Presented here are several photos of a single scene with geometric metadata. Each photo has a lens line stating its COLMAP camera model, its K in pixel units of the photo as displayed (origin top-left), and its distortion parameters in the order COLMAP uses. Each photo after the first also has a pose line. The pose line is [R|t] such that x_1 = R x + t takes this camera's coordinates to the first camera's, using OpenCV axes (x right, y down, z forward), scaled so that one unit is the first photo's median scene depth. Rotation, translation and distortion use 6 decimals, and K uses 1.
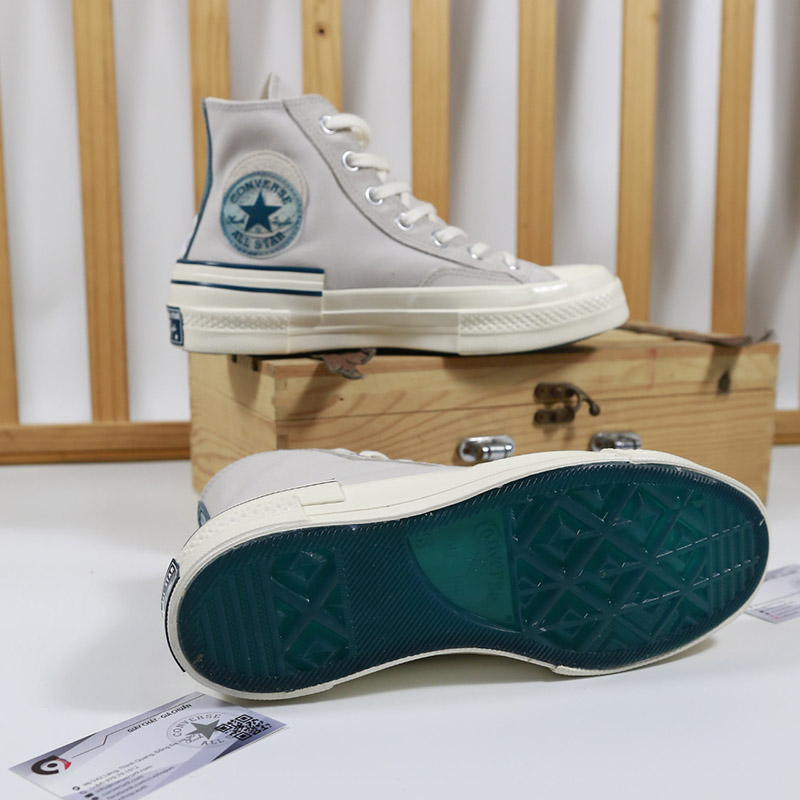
lens RADIAL K [[1064.4, 0, 397.1], [0, 1064.4, 476.4], [0, 0, 1]] dist [-0.066226, 0.000000]
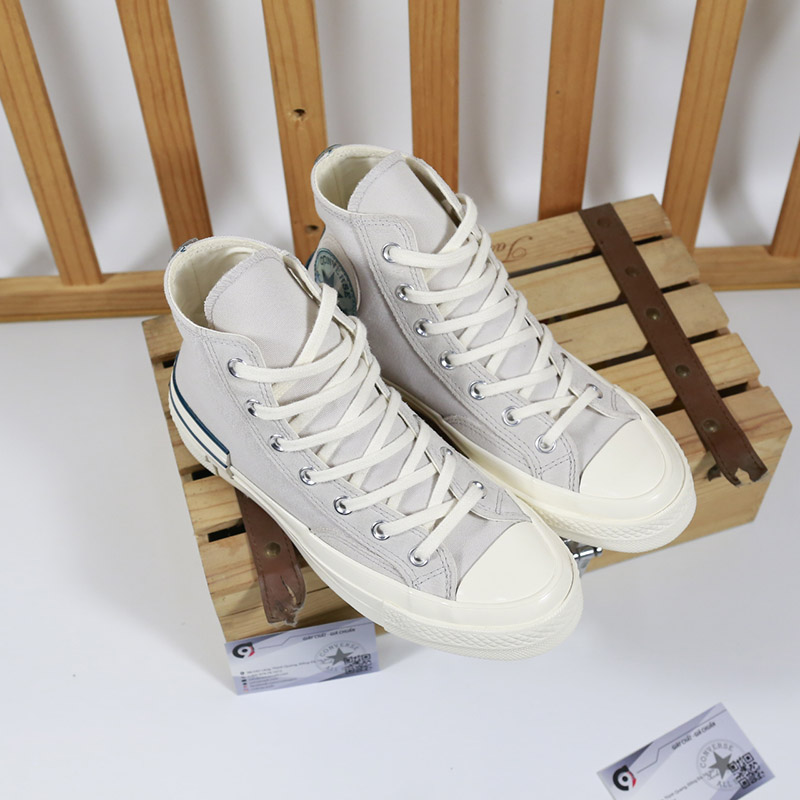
lens RADIAL K [[1205.3, 0, 405.5], [0, 1205.3, 400.6], [0, 0, 1]] dist [-0.063285, 0.000000]
pose [[0.994243, 0.069057, -0.081922, 0.146020], [0.000330, 0.762613, 0.646855, -0.950169], [0.107144, -0.643158, 0.758200, 0.261296]]
